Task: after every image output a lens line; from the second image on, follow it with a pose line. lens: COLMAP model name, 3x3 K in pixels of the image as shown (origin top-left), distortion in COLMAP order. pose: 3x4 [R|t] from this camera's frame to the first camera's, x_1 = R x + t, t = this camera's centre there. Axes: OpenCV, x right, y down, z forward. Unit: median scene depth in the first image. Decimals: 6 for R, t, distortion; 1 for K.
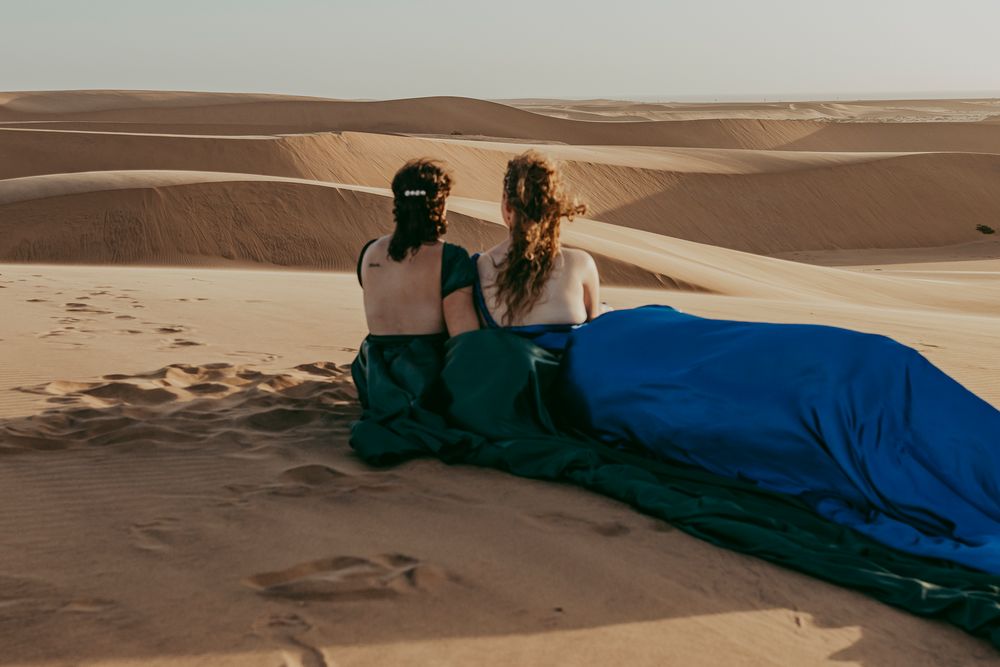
lens RADIAL K [[1740.7, 0, 499.3], [0, 1740.7, 333.0], [0, 0, 1]] dist [0.050832, 0.000000]
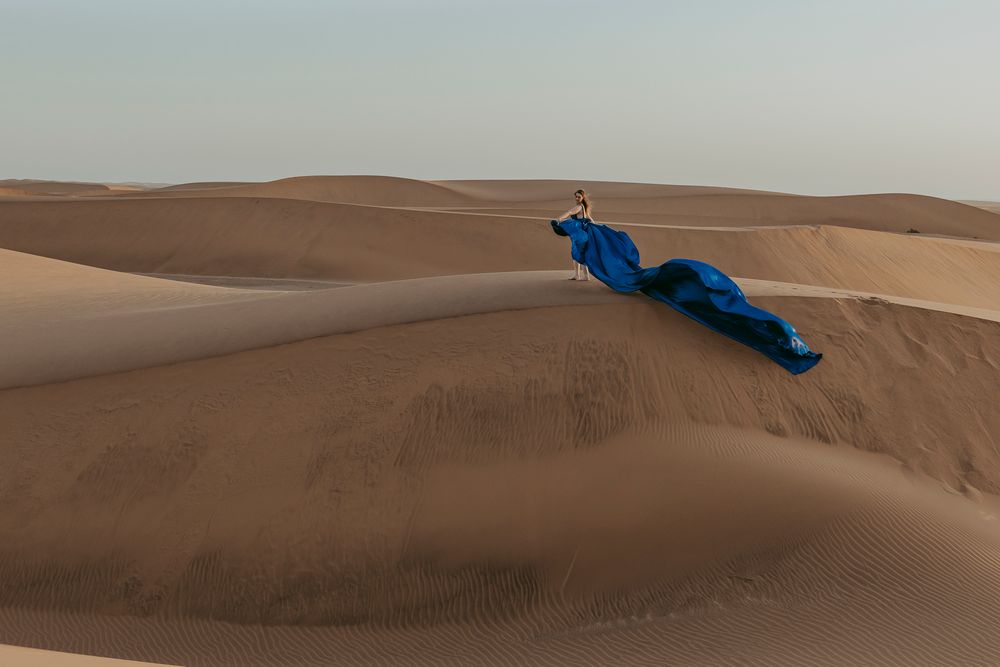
lens RADIAL K [[1740.7, 0, 499.9], [0, 1740.7, 332.1], [0, 0, 1]] dist [0.050832, 0.000000]
pose [[0.968075, 0.043595, -0.246841, -0.102778], [-0.056754, 0.997307, -0.046445, -0.044124], [0.244152, 0.058972, 0.967942, 0.423152]]
